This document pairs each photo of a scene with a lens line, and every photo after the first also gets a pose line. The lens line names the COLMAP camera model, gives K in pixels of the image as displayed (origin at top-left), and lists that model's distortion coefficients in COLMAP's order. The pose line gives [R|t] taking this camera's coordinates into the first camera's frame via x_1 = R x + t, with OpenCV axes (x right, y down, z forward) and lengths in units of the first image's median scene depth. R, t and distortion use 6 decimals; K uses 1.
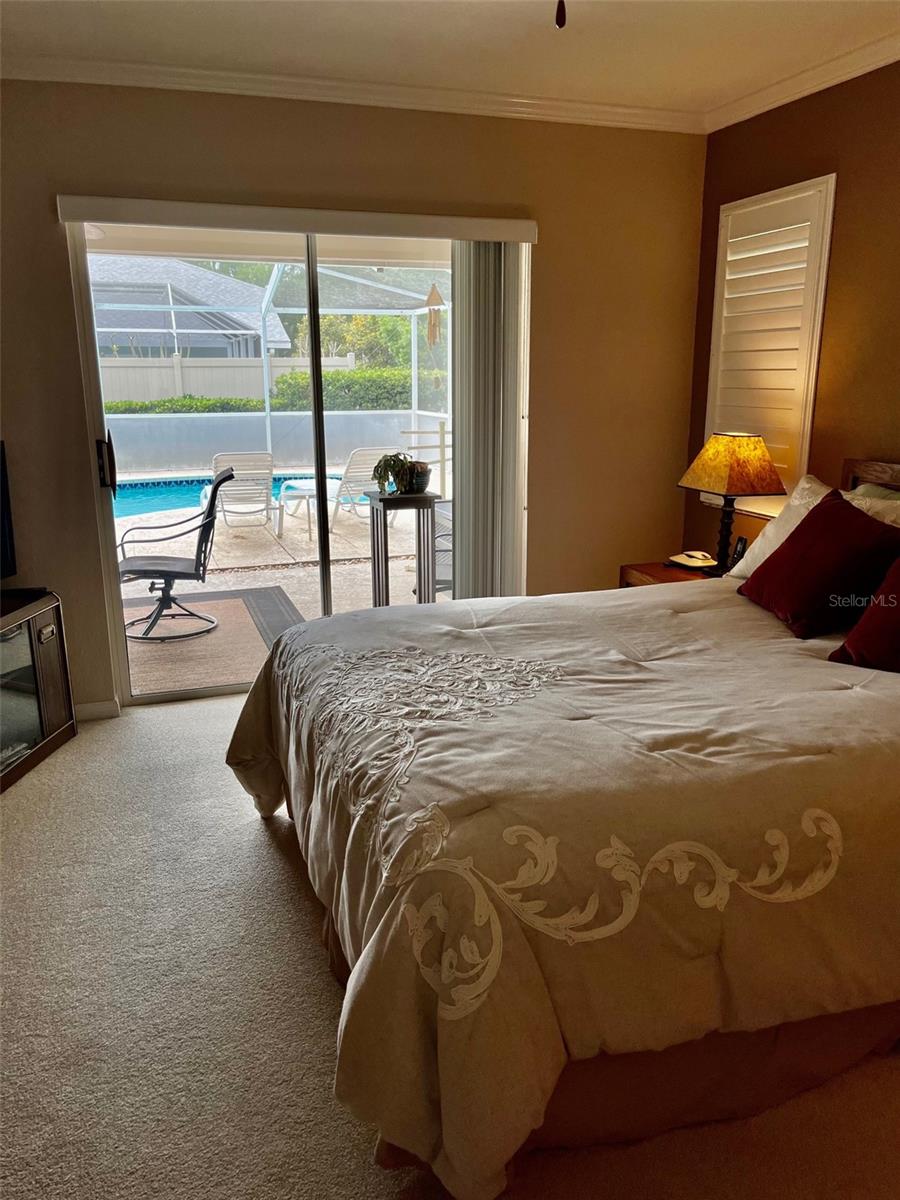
lens RADIAL K [[909.7, 0, 452.3], [0, 909.7, 601.9], [0, 0, 1]] dist [0.057938, -0.078798]
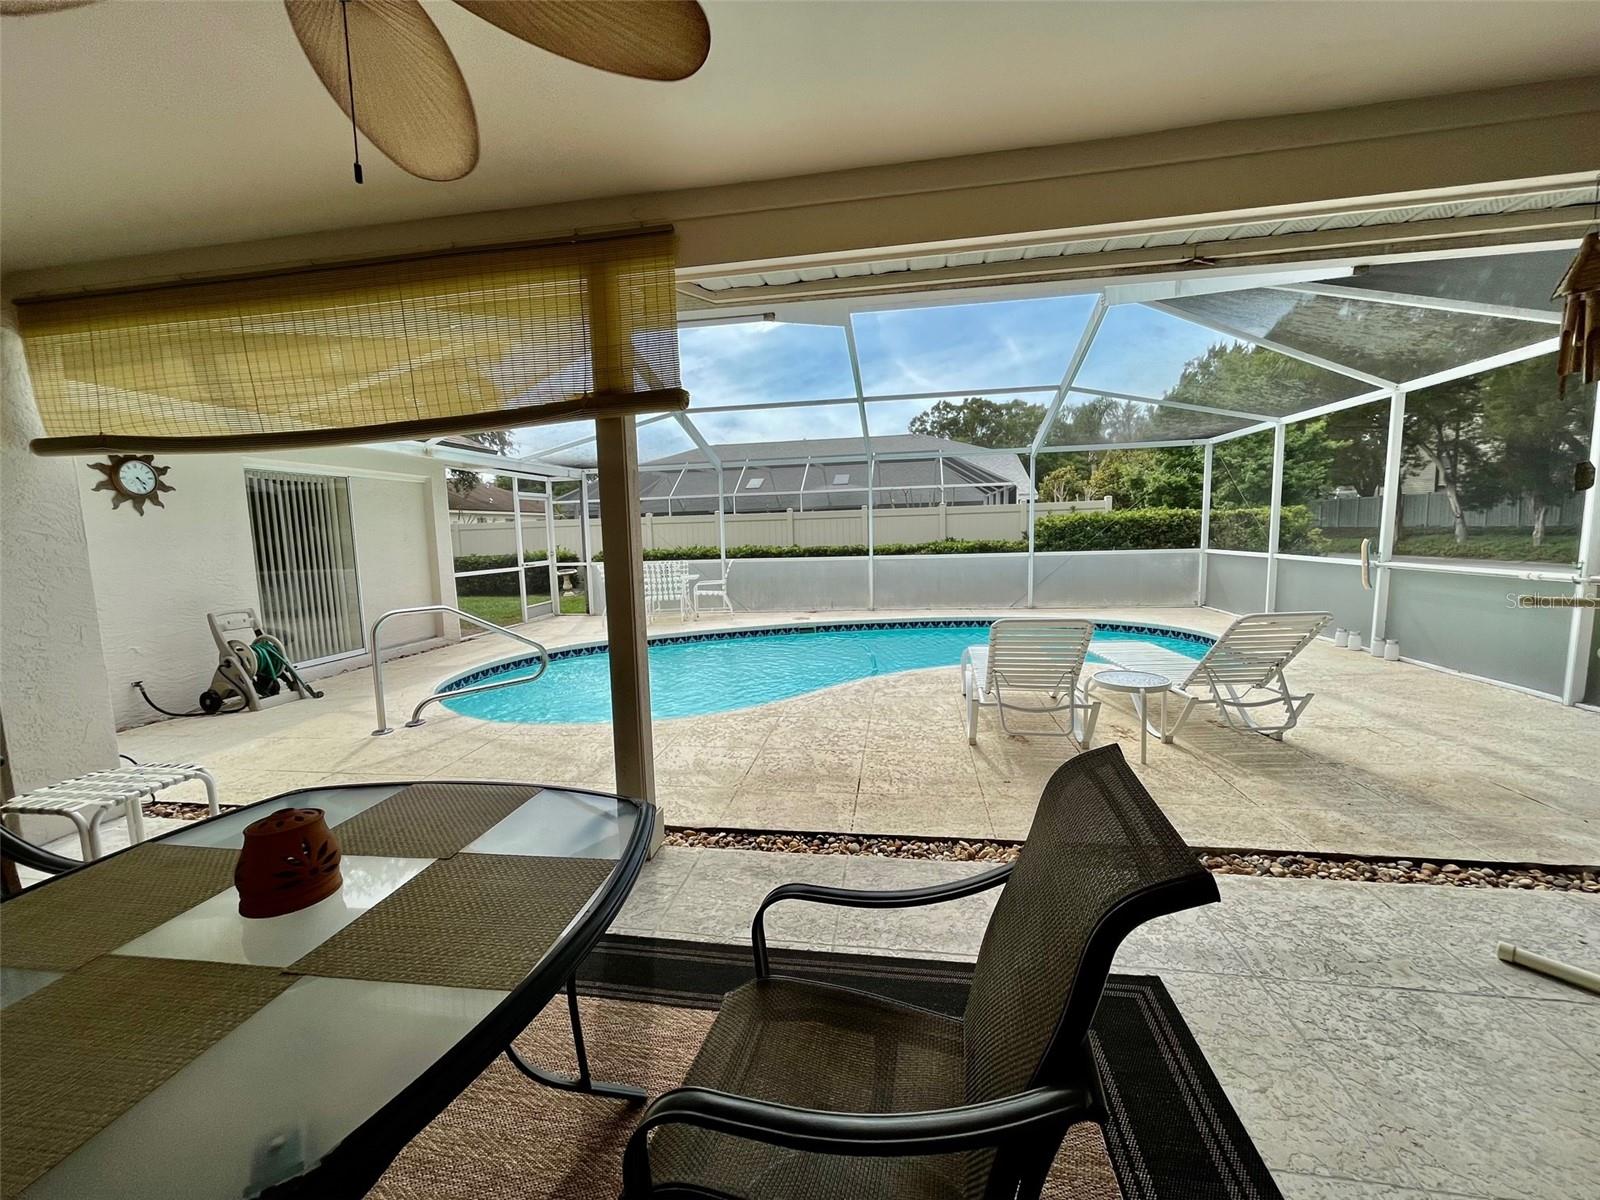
lens RADIAL K [[642.9, 0, 796.8], [0, 642.9, 596.5], [0, 0, 1]] dist [-0.003040, 0.000599]
pose [[0.875510, 0.028025, -0.482387, -0.452784], [-0.093693, 0.989216, -0.112579, -0.311541], [0.474030, 0.143761, 0.868694, 1.505679]]
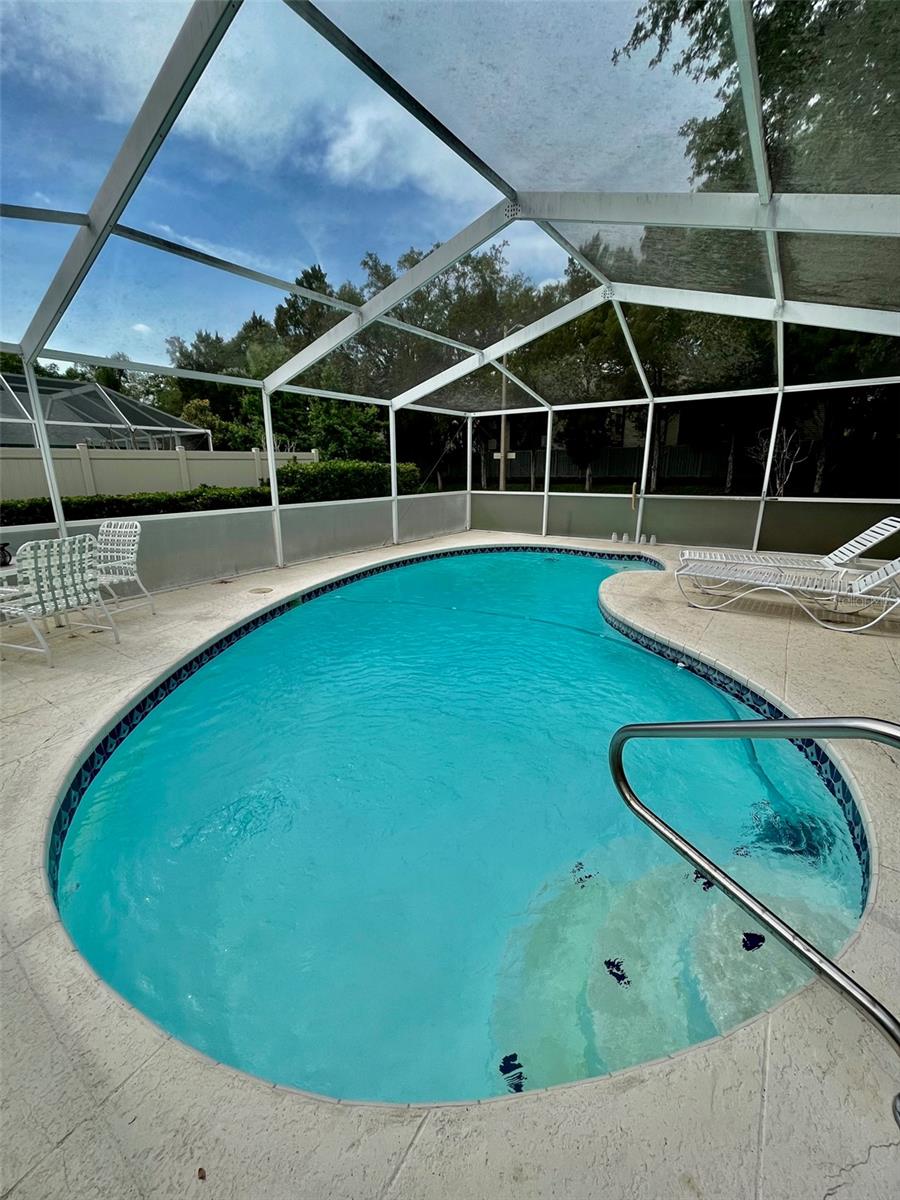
lens RADIAL K [[482.2, 0, 449.6], [0, 482.2, 602.7], [0, 0, 1]] dist [-0.003040, 0.000599]
pose [[0.817252, -0.158486, 0.554059, -2.495238], [0.146803, 0.986976, 0.065782, -0.544757], [-0.557268, 0.027577, 0.829875, 2.397494]]
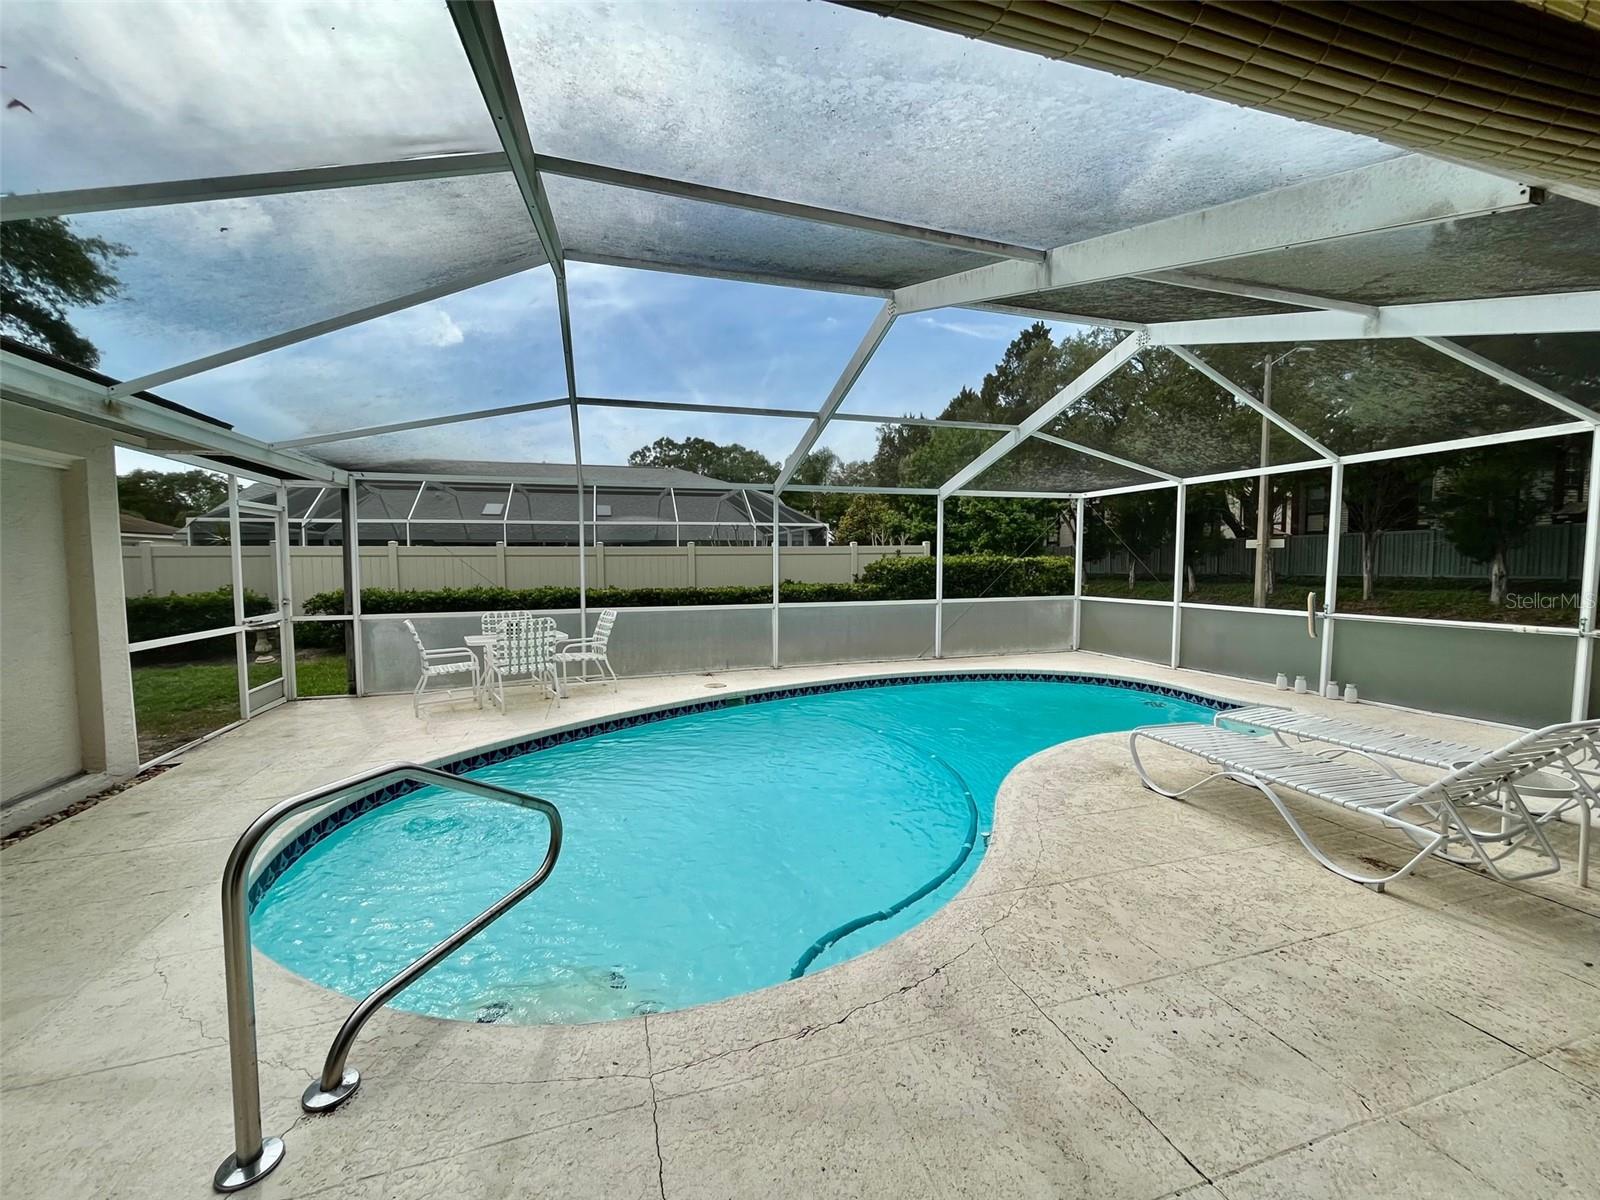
lens RADIAL K [[642.9, 0, 797.2], [0, 642.9, 607.3], [0, 0, 1]] dist [-0.003040, 0.000599]
pose [[0.999229, 0.000150, -0.039269, -1.605928], [-0.007057, 0.984399, -0.175812, -0.434561], [0.038630, 0.175953, 0.983640, 1.840100]]
